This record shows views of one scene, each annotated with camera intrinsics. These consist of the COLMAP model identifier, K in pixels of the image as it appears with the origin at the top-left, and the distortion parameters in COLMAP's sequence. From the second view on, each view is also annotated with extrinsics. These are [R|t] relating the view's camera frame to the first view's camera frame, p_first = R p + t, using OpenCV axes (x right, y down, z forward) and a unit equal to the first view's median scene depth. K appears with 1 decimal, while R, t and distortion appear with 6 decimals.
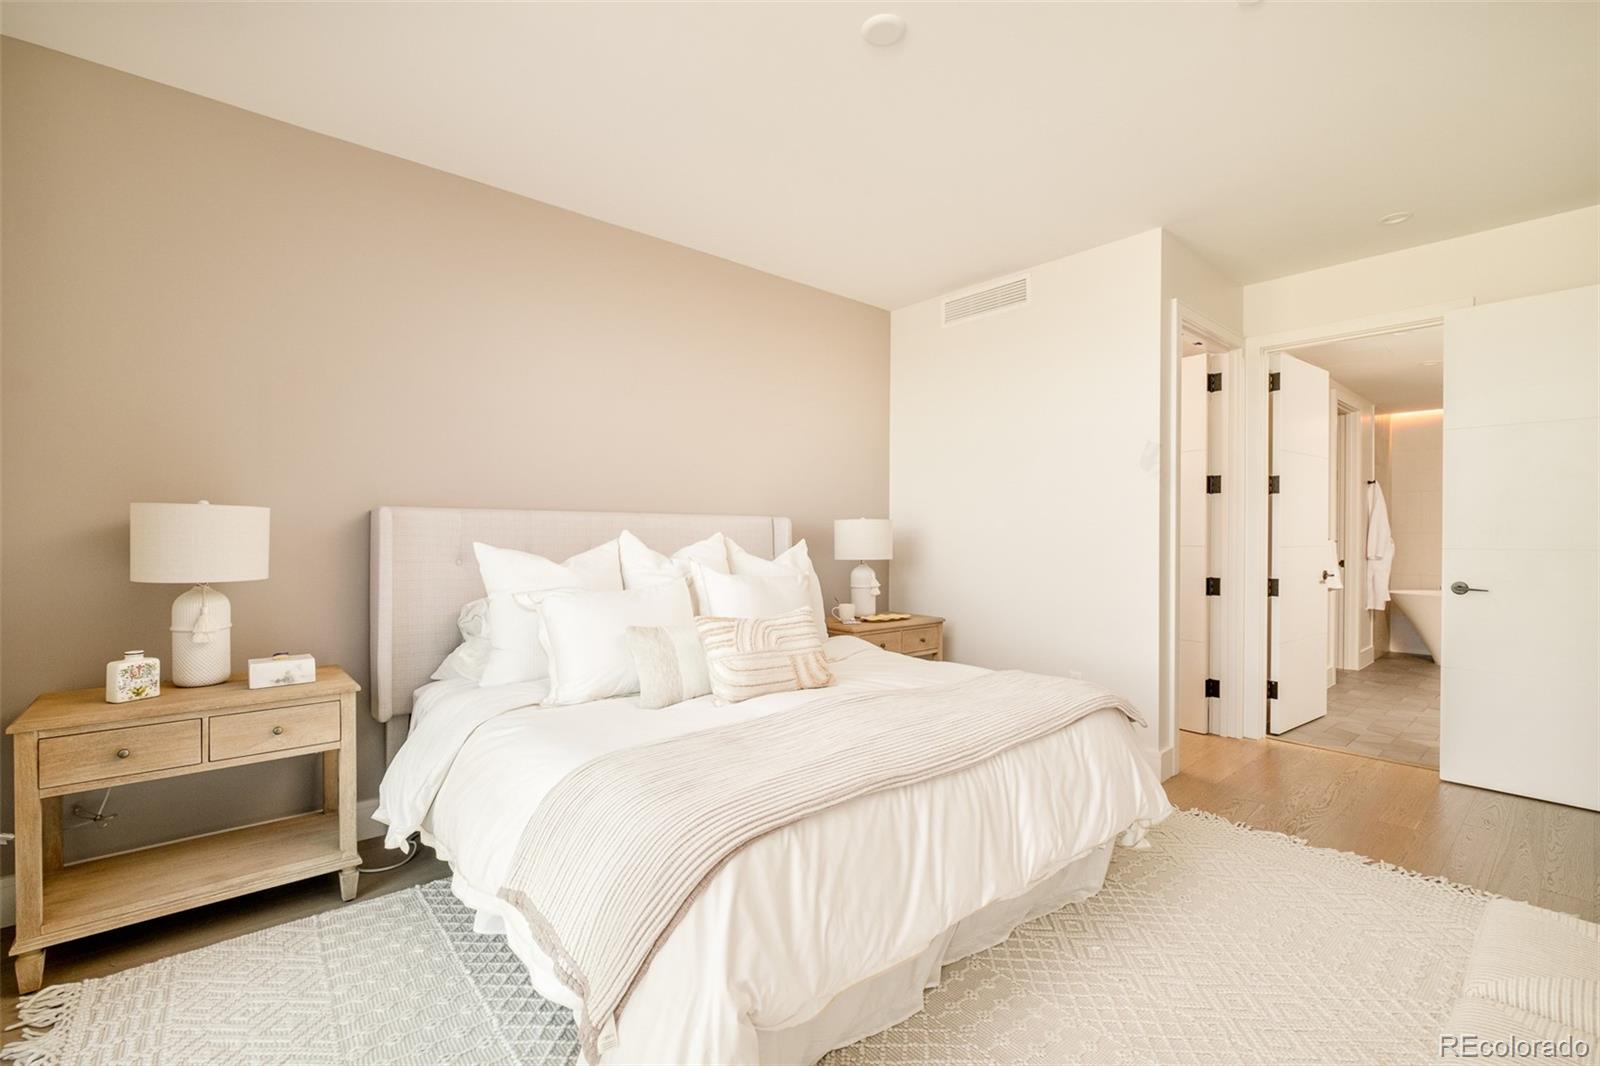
lens RADIAL K [[688.5, 0, 800.0], [0, 688.5, 533.0], [0, 0, 1]] dist [-0.003039, -0.000329]
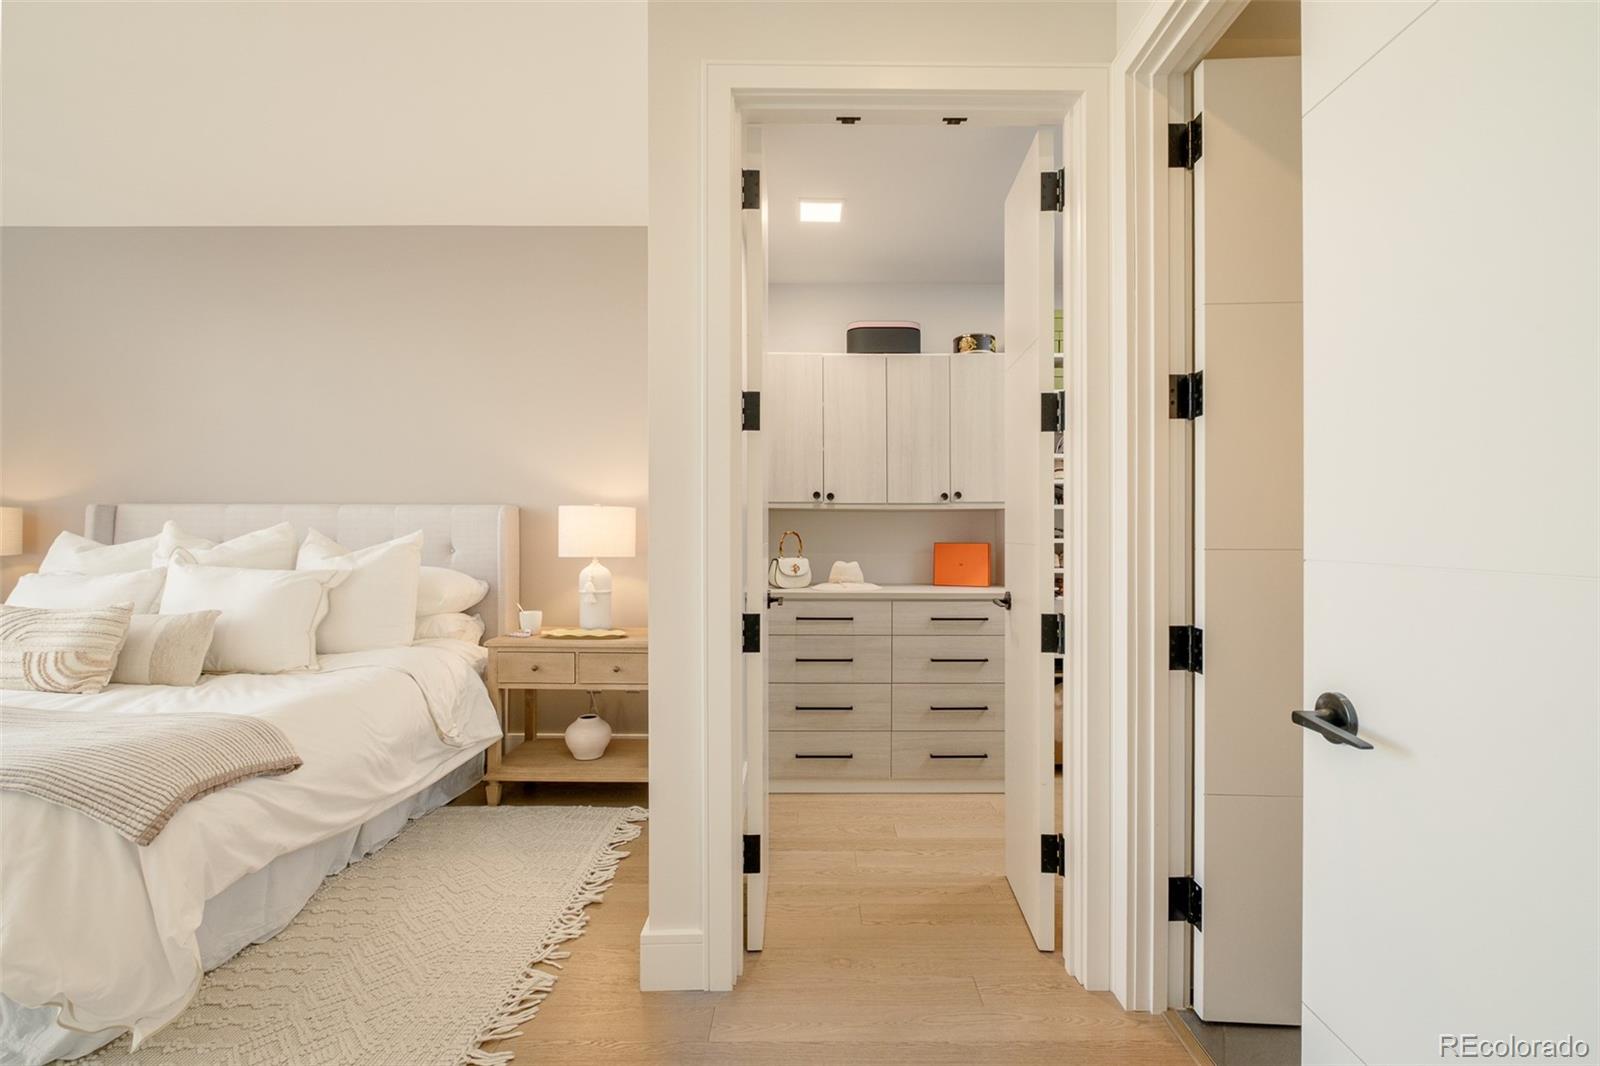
lens RADIAL K [[696.7, 0, 807.8], [0, 696.7, 532.1], [0, 0, 1]] dist [-0.011823, -0.000384]
pose [[0.751304, -0.003230, -0.659948, 1.481444], [0.004825, 0.999988, 0.000598, 0.022260], [0.659939, -0.003634, 0.751311, 1.065628]]
